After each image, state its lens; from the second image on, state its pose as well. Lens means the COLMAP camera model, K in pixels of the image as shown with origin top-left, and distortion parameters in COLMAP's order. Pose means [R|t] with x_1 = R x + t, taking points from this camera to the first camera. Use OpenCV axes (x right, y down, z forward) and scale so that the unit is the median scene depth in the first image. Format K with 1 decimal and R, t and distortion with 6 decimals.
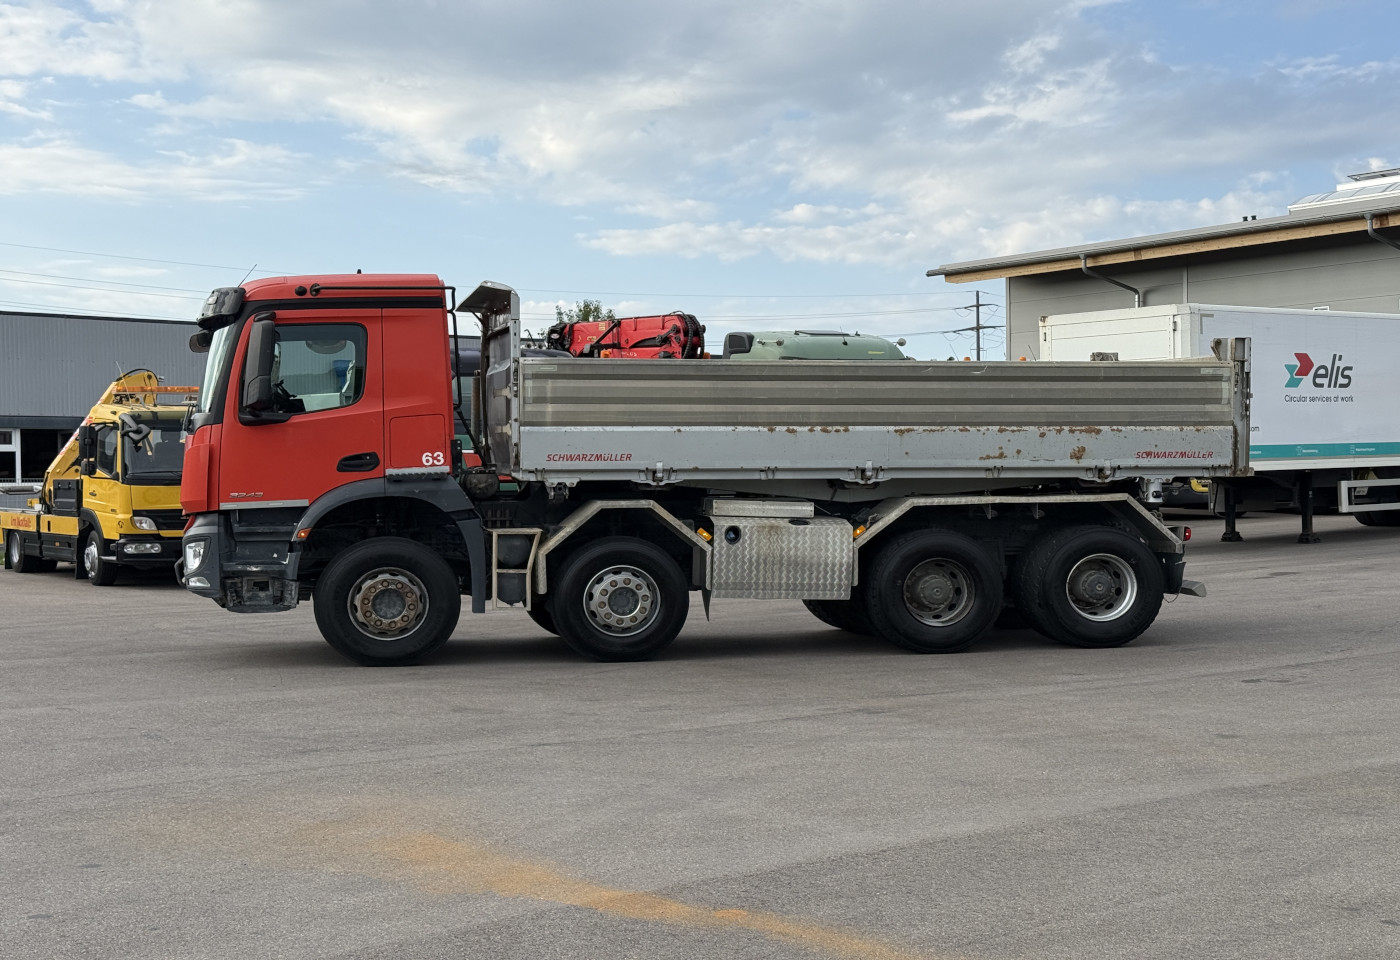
lens RADIAL K [[2002.5, 0, 700.0], [0, 2002.5, 480.0], [0, 0, 1]] dist [0.216762, -0.486899]
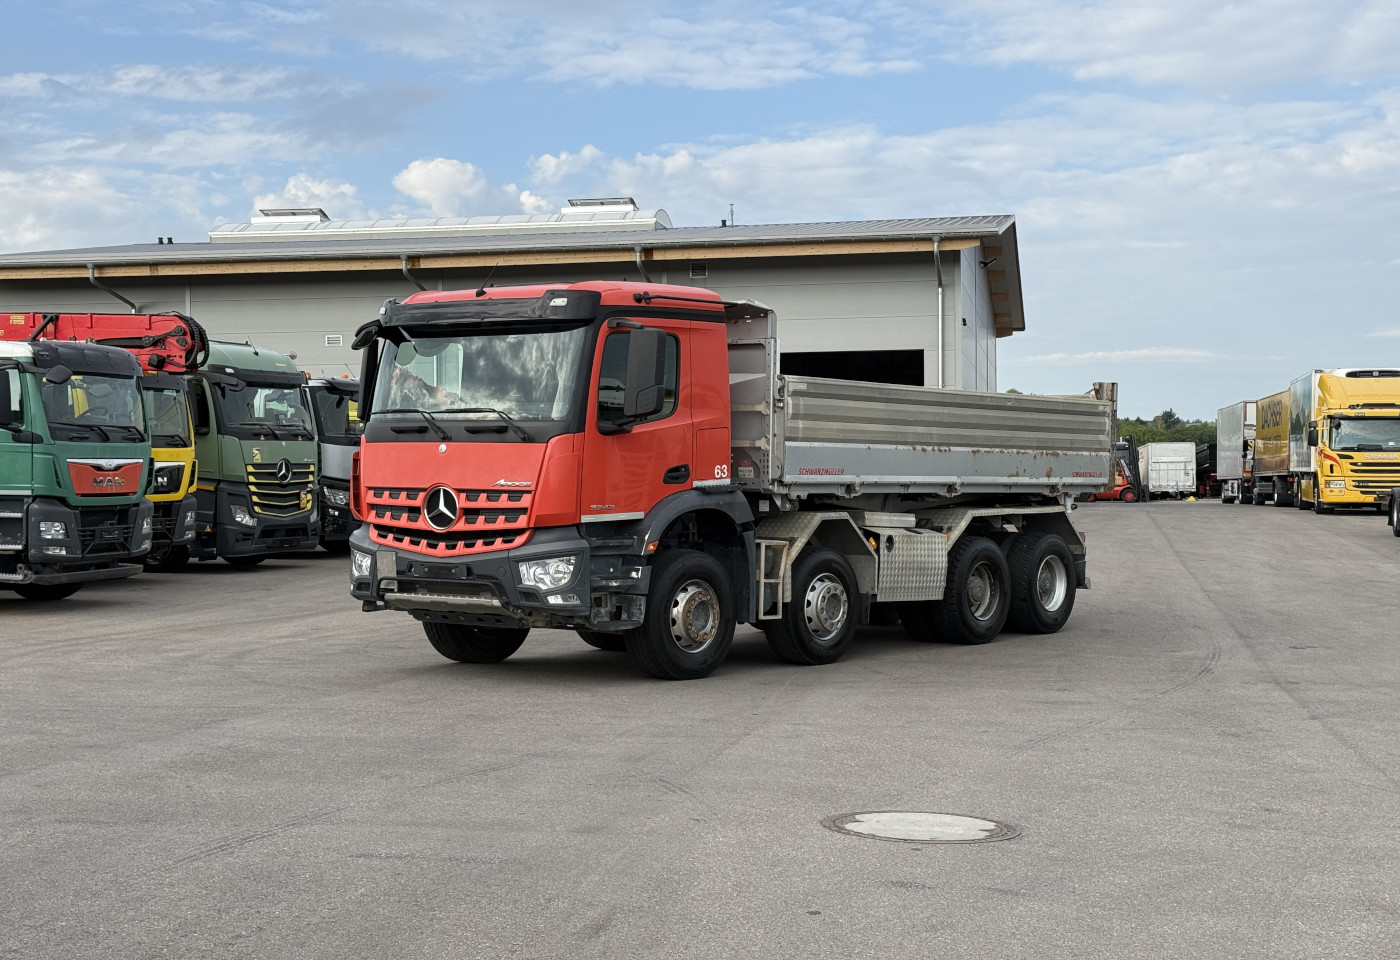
lens RADIAL K [[1973.7, 0, 738.6], [0, 1973.7, 478.3], [0, 0, 1]] dist [0.135689, -0.112424]
pose [[0.739318, 0.008831, 0.673298, -0.782771], [-0.002731, 0.999945, -0.010116, 0.002962], [-0.673351, 0.005640, 0.739302, 0.254545]]
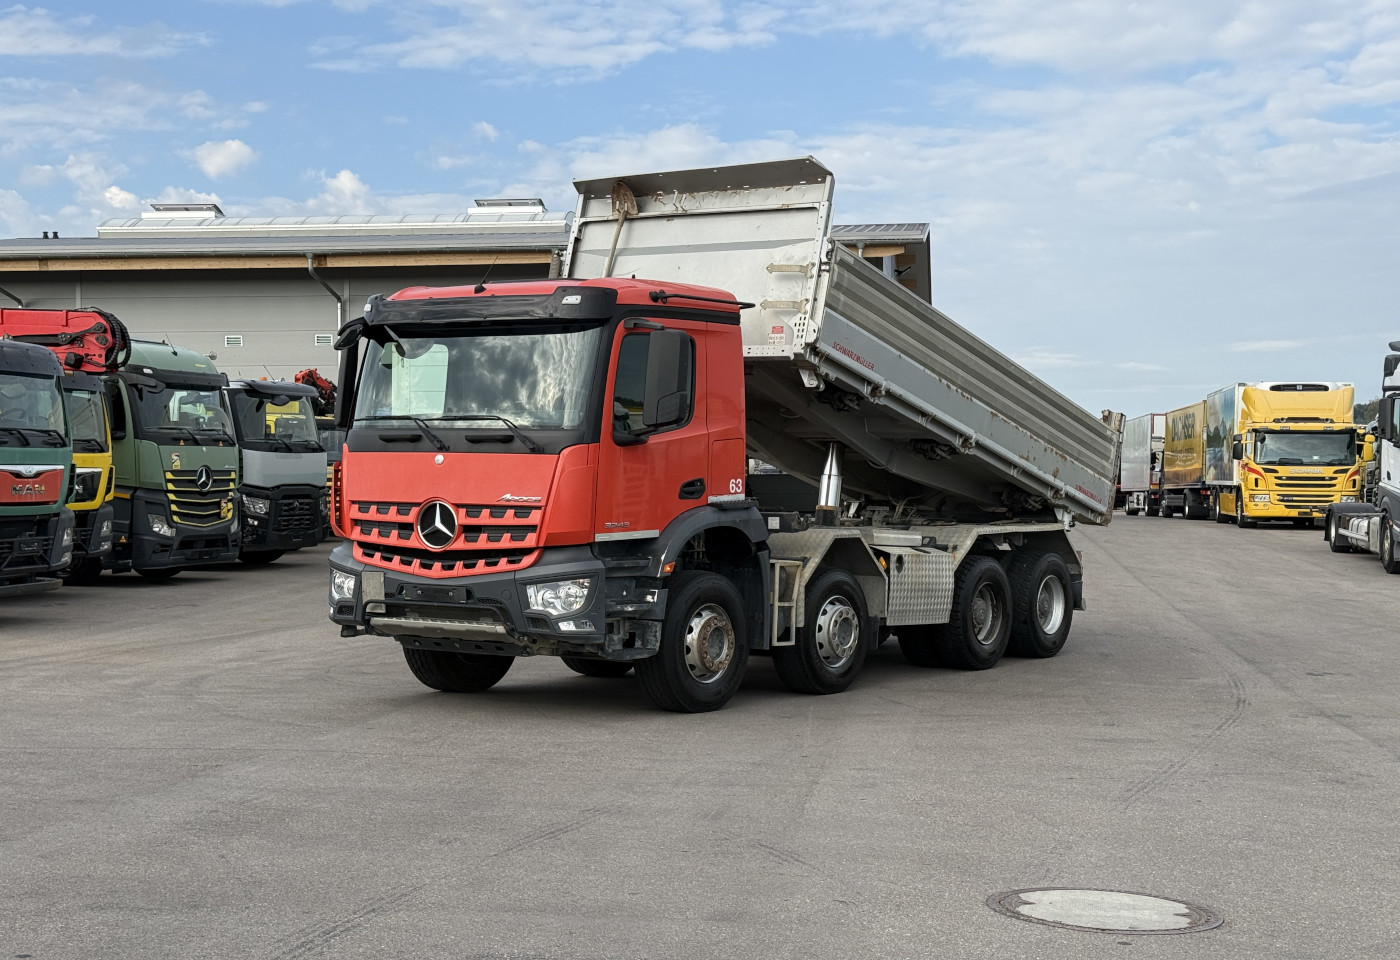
lens RADIAL K [[1973.7, 0, 738.6], [0, 1973.7, 478.3], [0, 0, 1]] dist [0.135689, -0.112424]
pose [[0.696387, 0.016714, 0.717472, -0.778021], [-0.009479, 0.999856, -0.014092, -0.001164], [-0.717604, 0.003013, 0.696445, 0.353336]]
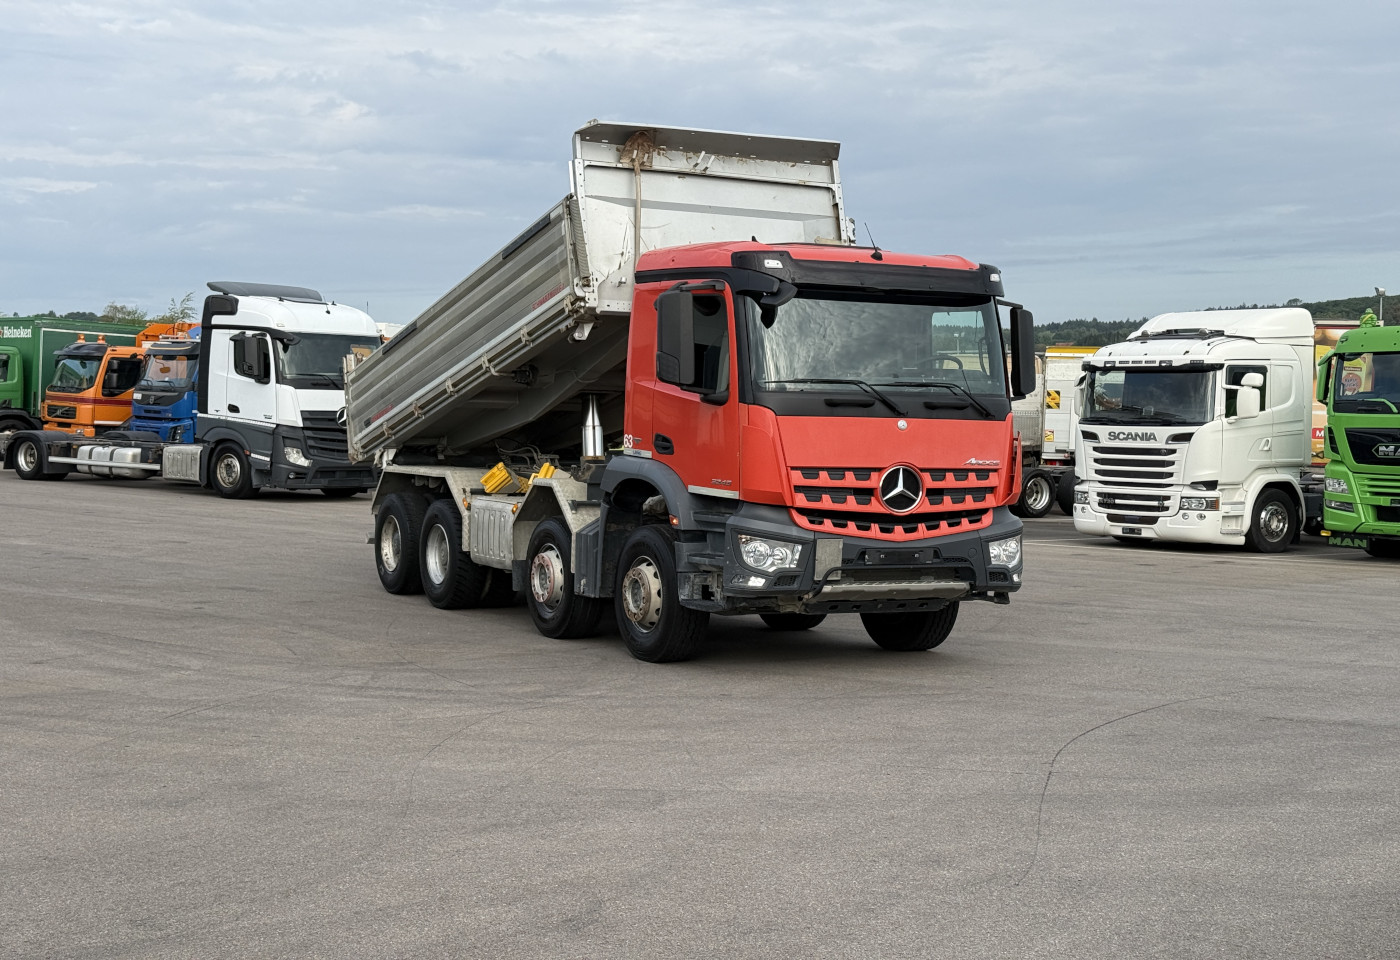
lens RADIAL K [[2002.5, 0, 700.0], [0, 2002.5, 480.0], [0, 0, 1]] dist [0.216762, -0.486899]
pose [[-0.275288, -0.024444, 0.961051, -1.077496], [-0.002929, 0.999693, 0.024587, -0.017269], [-0.961357, 0.003953, -0.275275, 1.357532]]
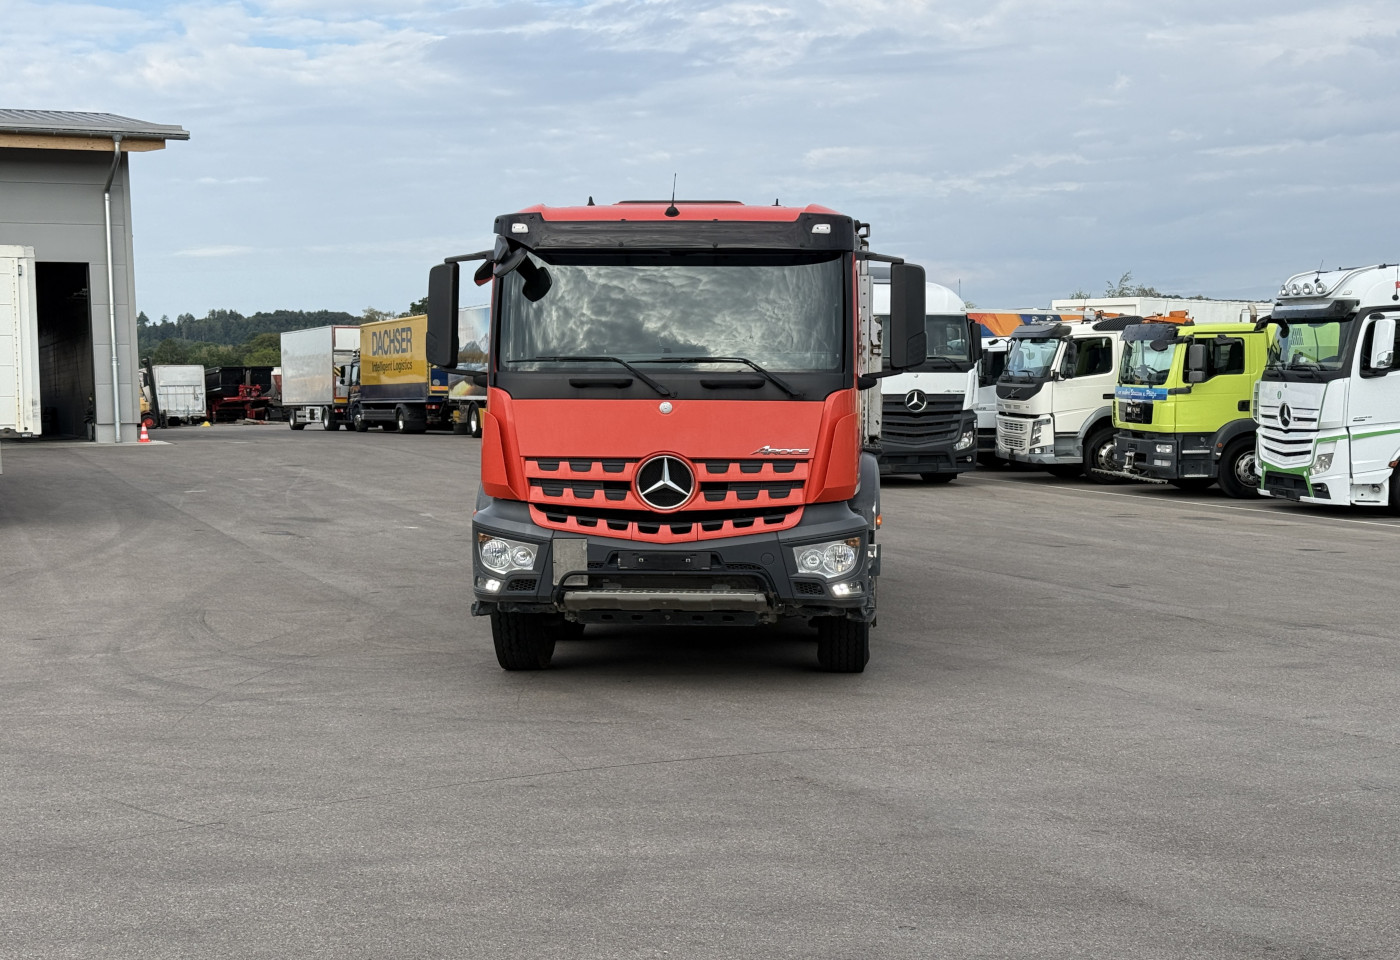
lens RADIAL K [[2002.5, 0, 700.0], [0, 2002.5, 480.0], [0, 0, 1]] dist [0.216762, -0.486899]
pose [[0.270909, -0.034424, 0.961989, -0.978826], [0.010002, 0.999407, 0.032947, -0.017525], [-0.962553, 0.000696, 0.271093, 0.817401]]
